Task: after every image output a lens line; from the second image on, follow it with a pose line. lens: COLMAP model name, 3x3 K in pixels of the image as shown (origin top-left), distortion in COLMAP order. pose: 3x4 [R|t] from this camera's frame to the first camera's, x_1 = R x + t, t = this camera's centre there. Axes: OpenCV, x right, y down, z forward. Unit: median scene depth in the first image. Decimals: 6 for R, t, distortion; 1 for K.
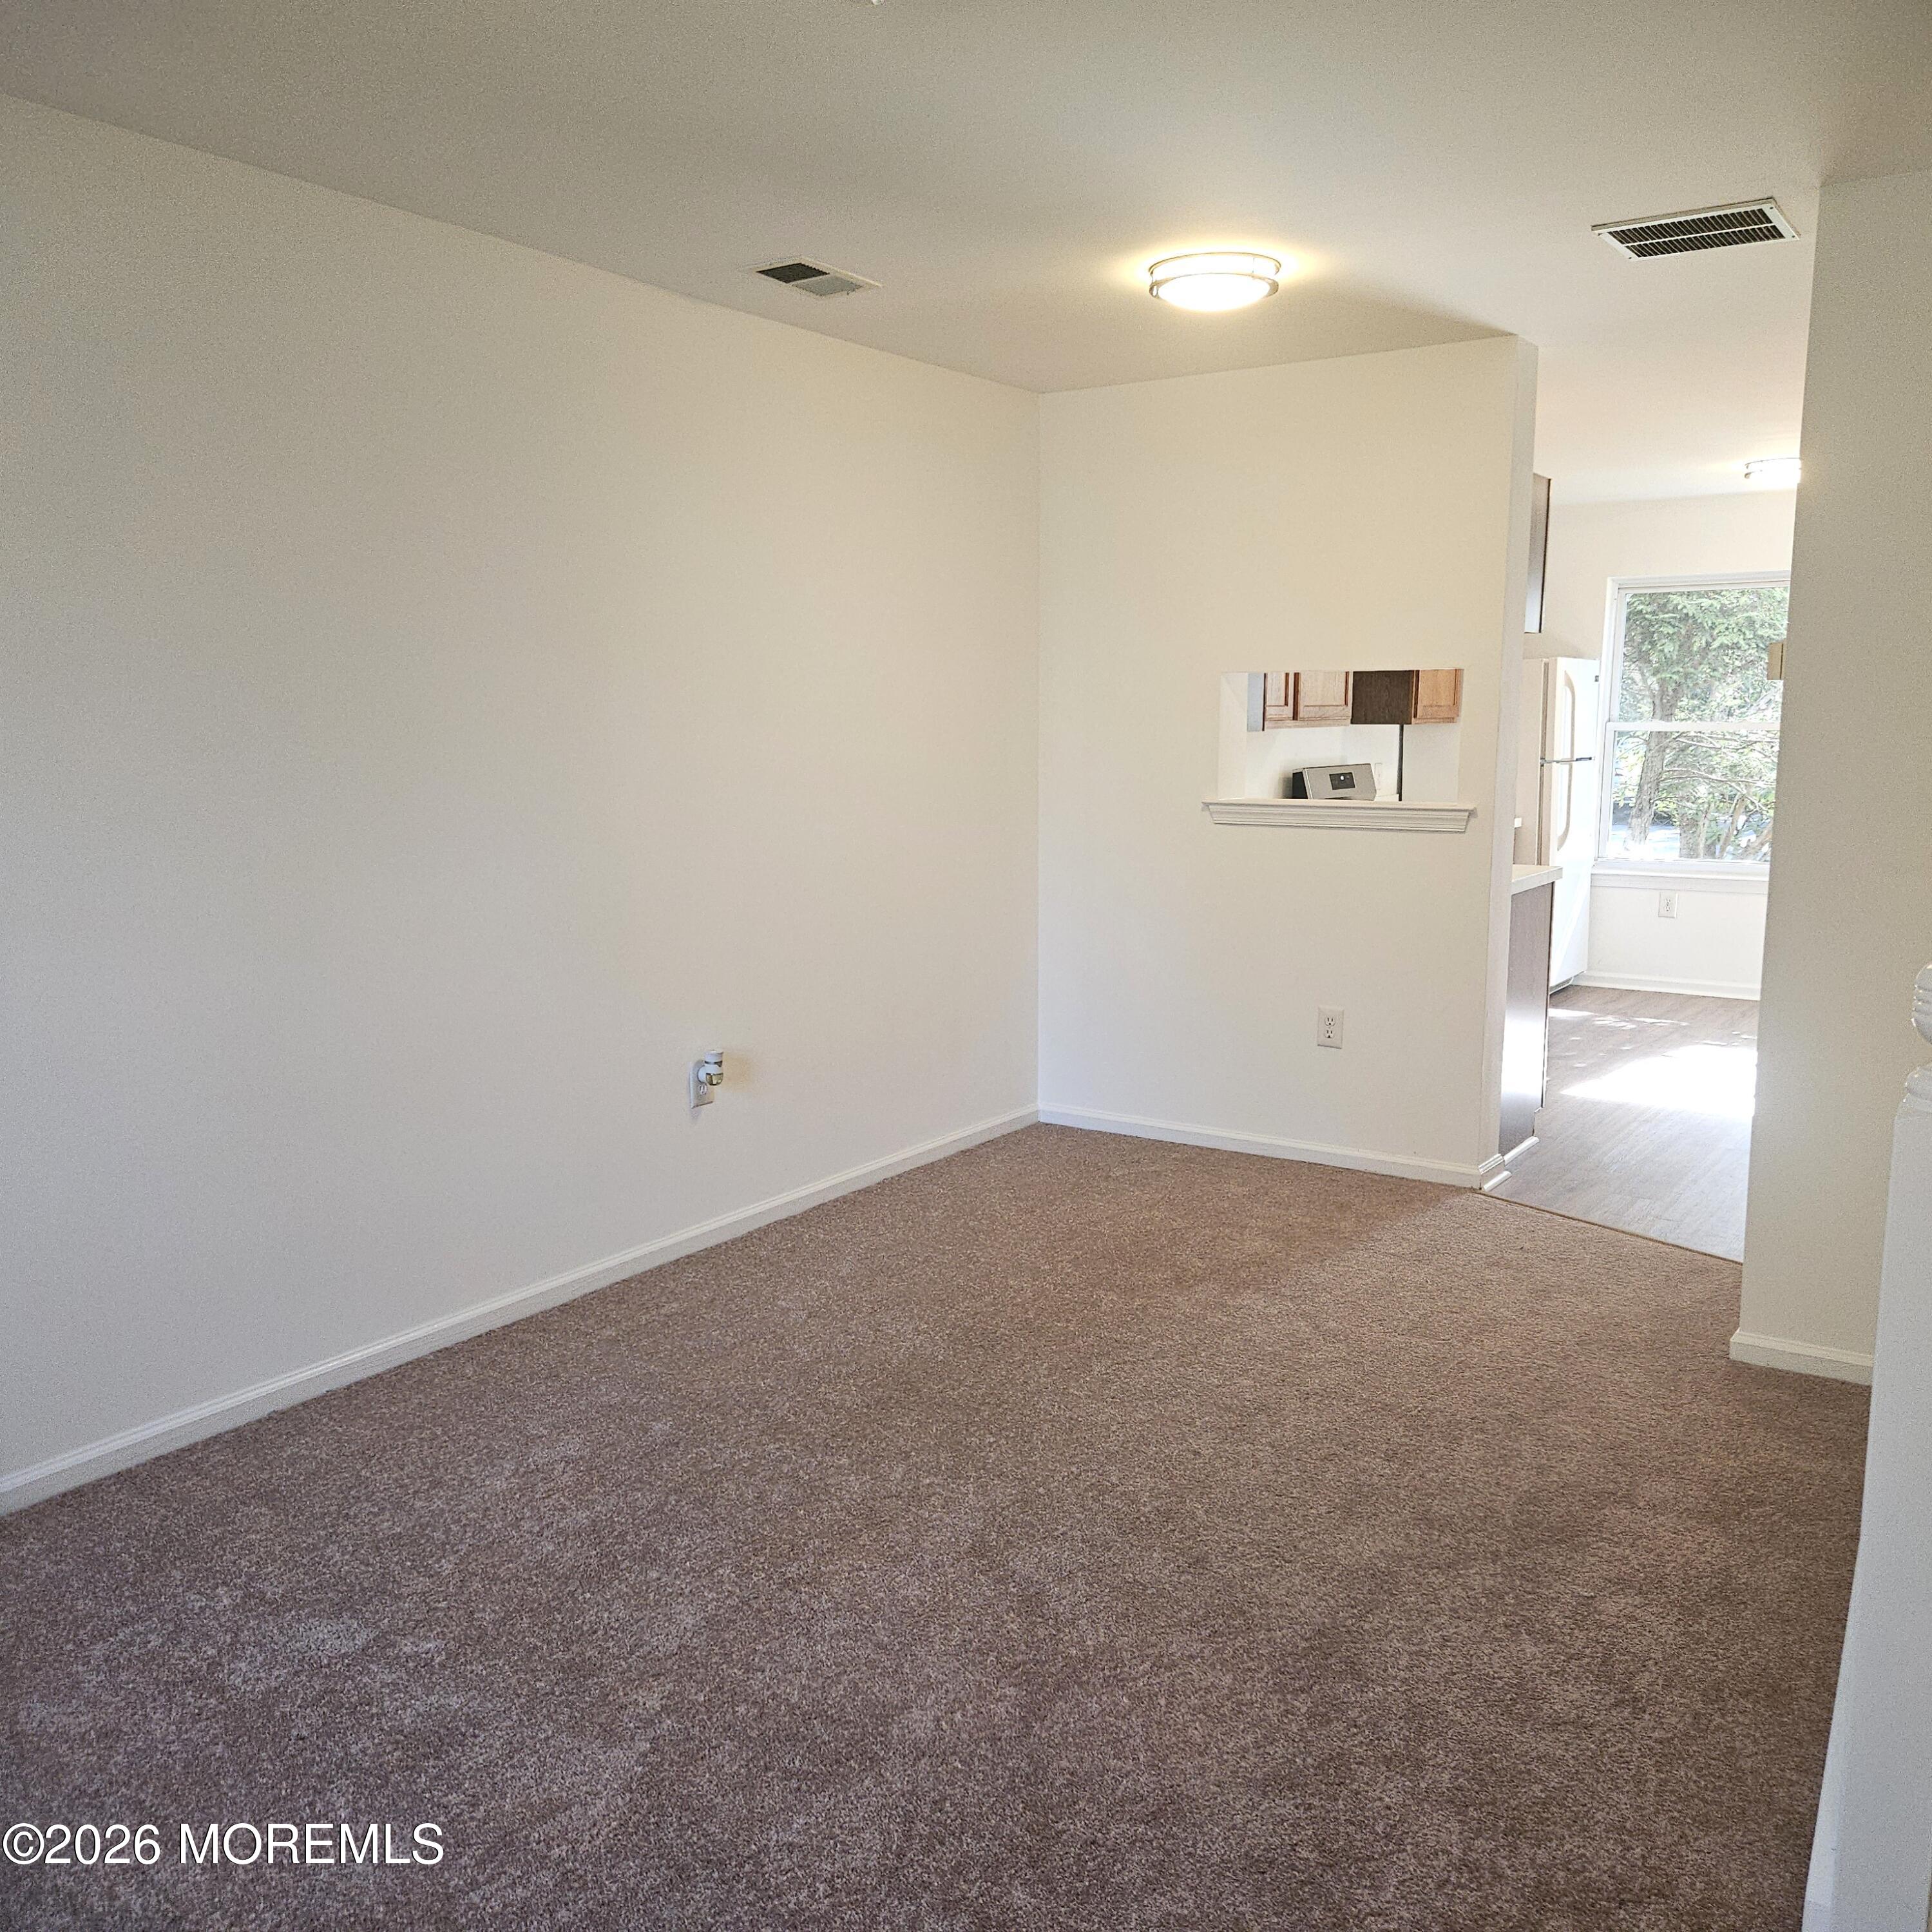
lens RADIAL K [[1808.4, 0, 968.2], [0, 1808.4, 995.4], [0, 0, 1]] dist [0.095367, -0.093427]
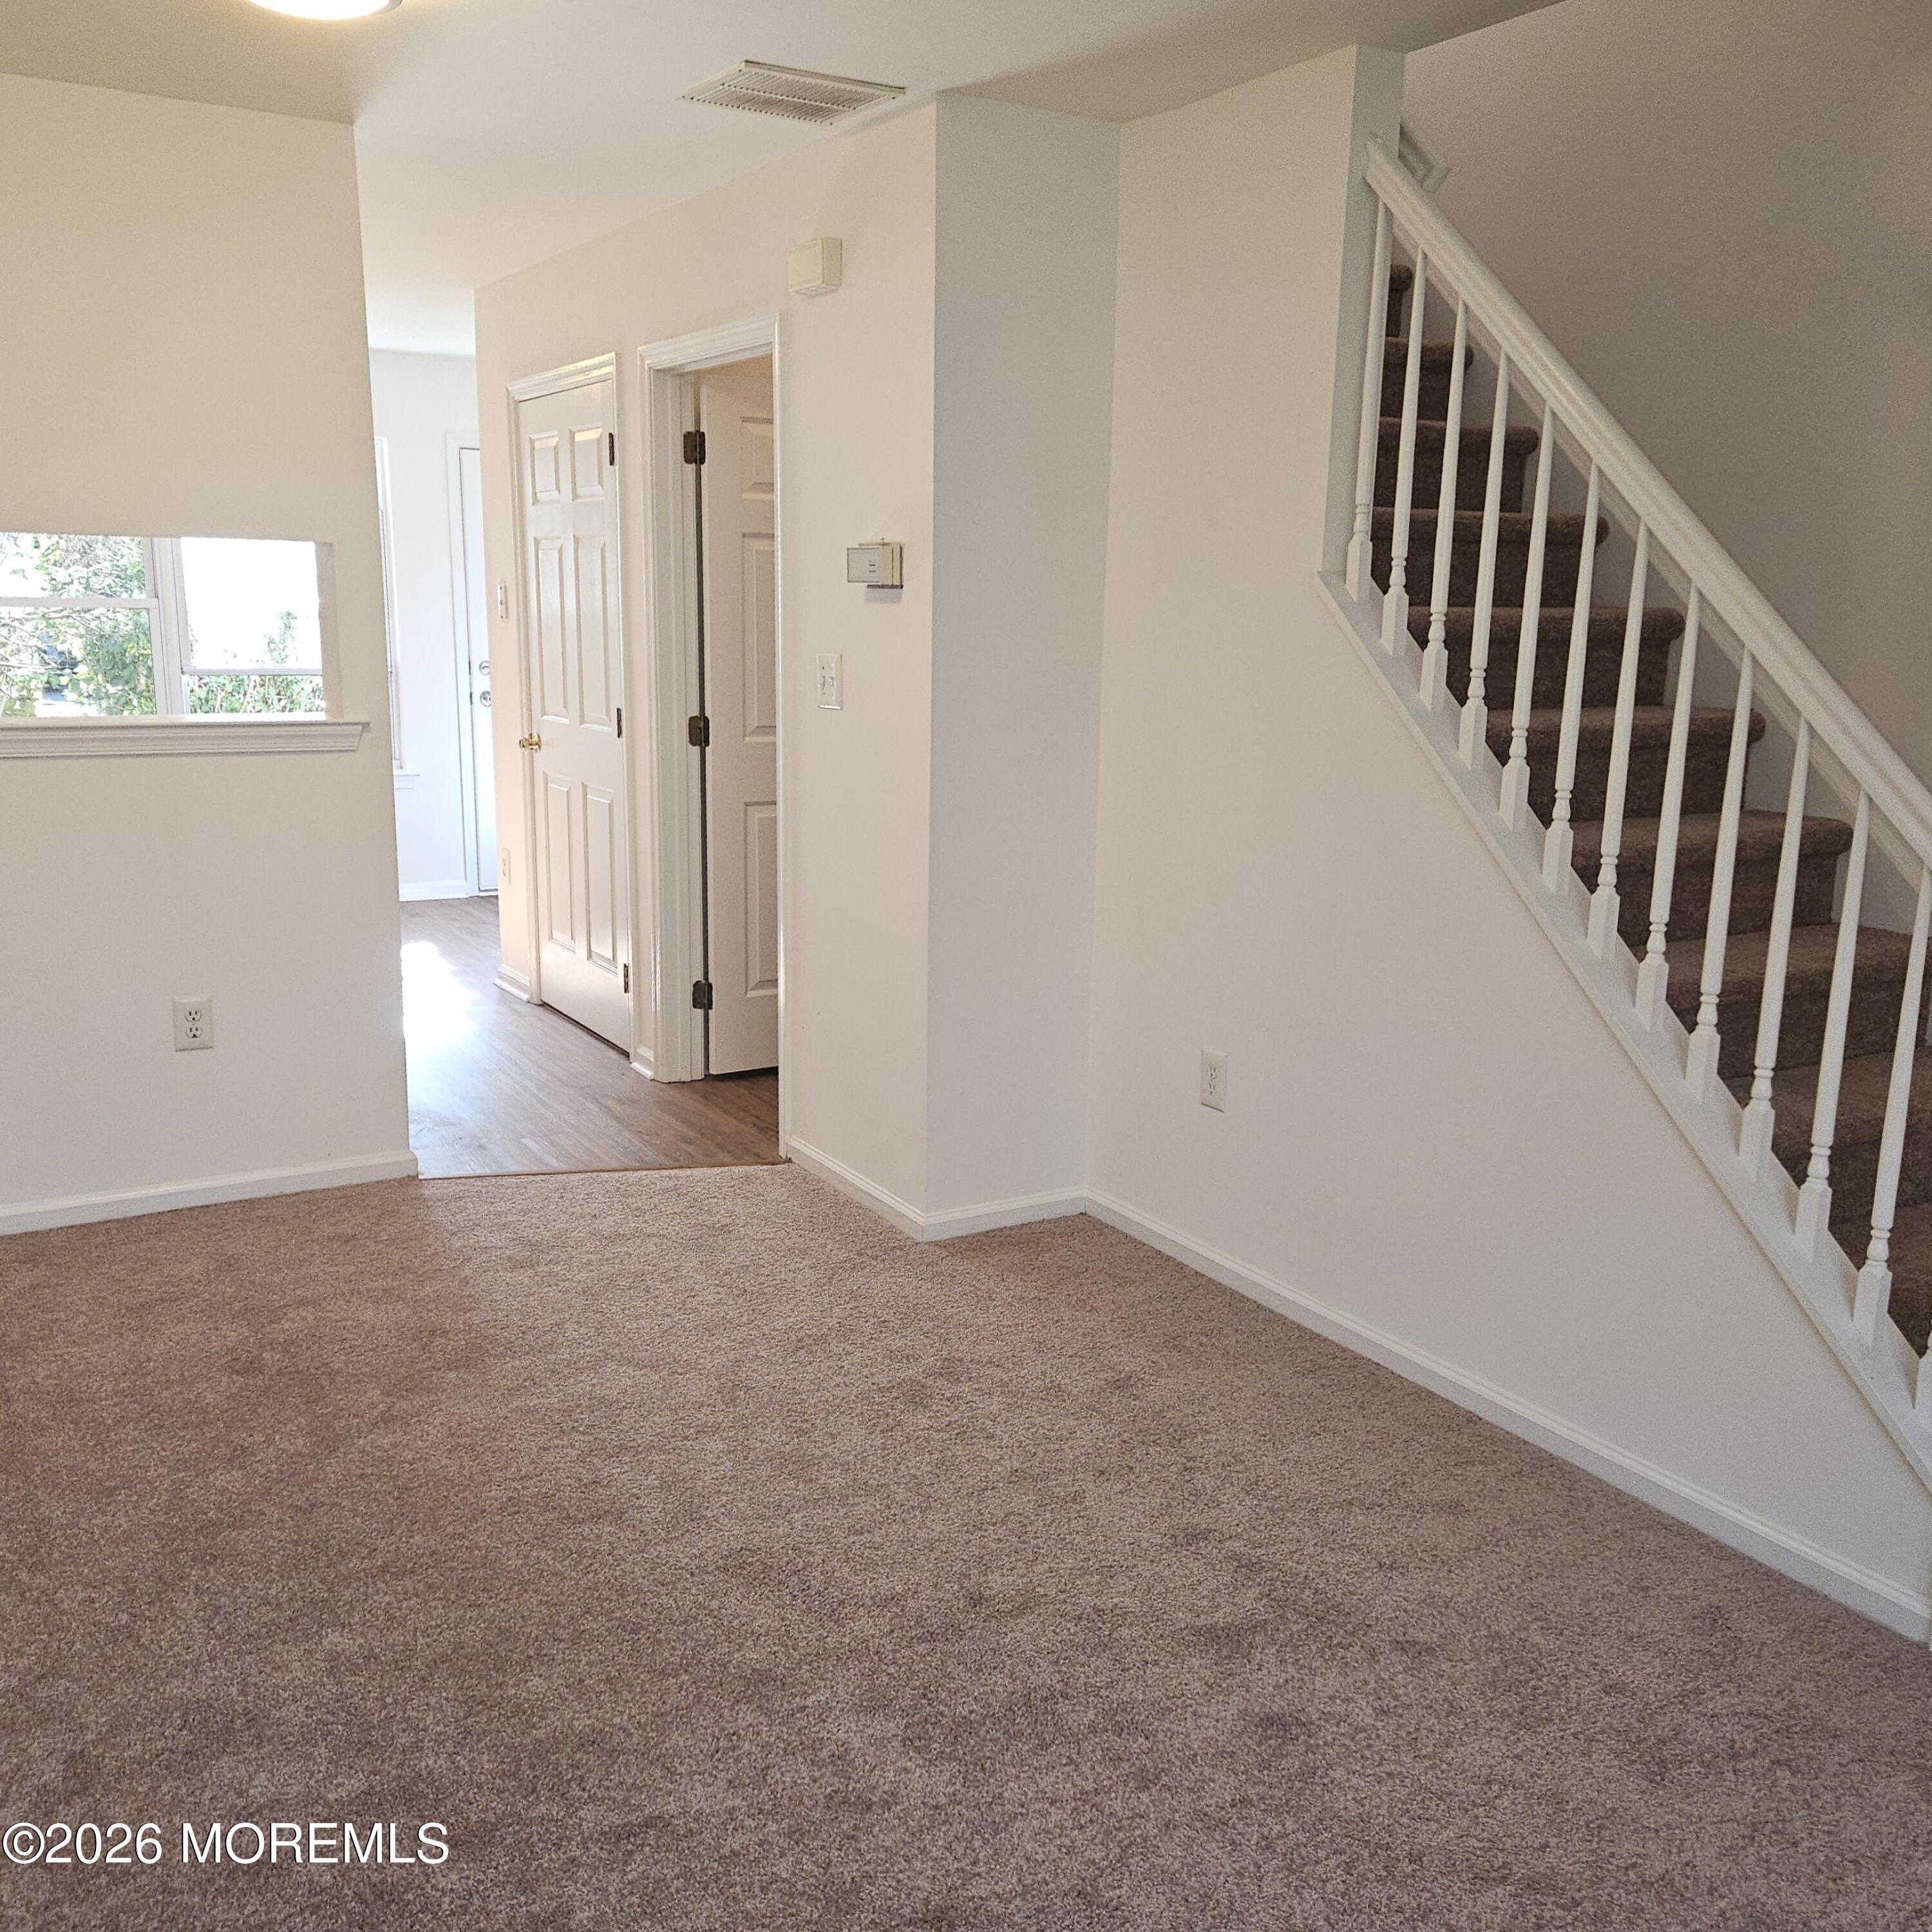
lens RADIAL K [[1808.4, 0, 968.2], [0, 1808.4, 995.4], [0, 0, 1]] dist [0.095367, -0.093427]
pose [[0.422127, -0.178276, 0.888834, -0.369613], [0.133630, 0.981999, 0.133499, -0.057345], [-0.896633, 0.062422, 0.438352, 0.426281]]
